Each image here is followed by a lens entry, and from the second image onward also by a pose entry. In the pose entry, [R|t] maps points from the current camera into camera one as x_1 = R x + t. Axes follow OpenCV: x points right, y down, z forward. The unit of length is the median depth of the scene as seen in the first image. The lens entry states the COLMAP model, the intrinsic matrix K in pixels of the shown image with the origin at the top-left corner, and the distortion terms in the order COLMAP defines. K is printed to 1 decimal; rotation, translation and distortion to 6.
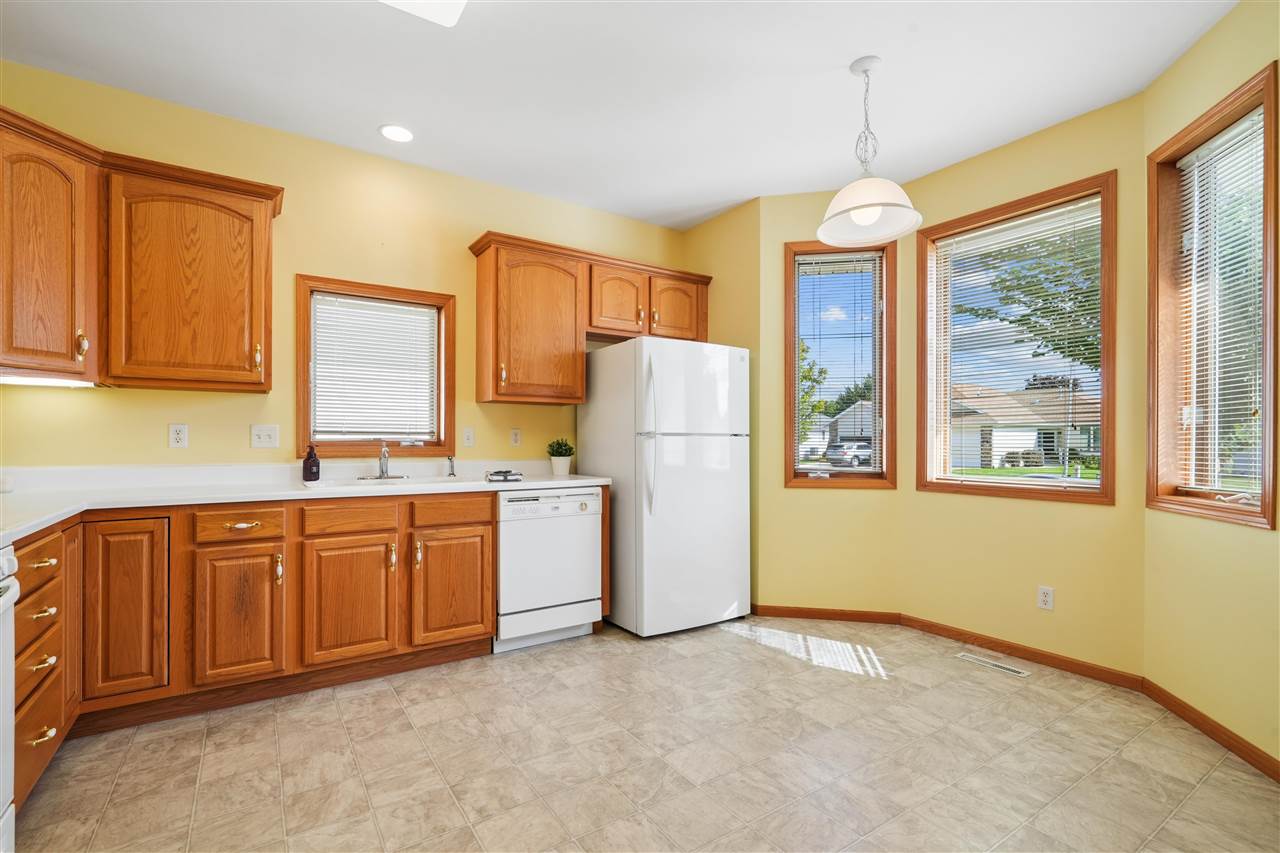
lens RADIAL K [[580.7, 0, 639.6], [0, 580.7, 433.1], [0, 0, 1]] dist [-0.003581, 0.001262]
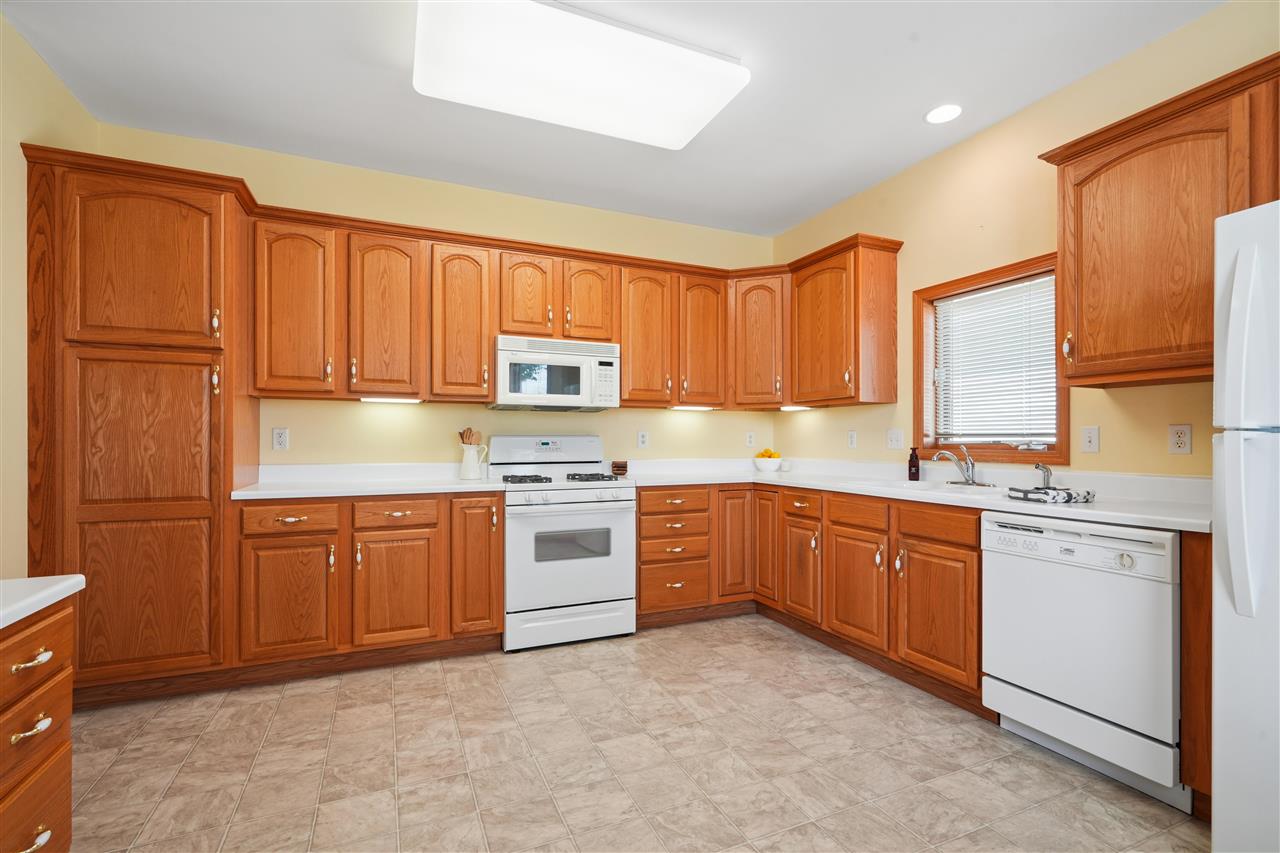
lens RADIAL K [[580.7, 0, 649.9], [0, 580.7, 434.0], [0, 0, 1]] dist [-0.003581, 0.001262]
pose [[-0.154370, -0.013713, -0.987918, 0.602321], [0.009192, 0.999840, -0.015315, 0.008415], [0.987970, -0.011445, -0.154220, 0.713207]]
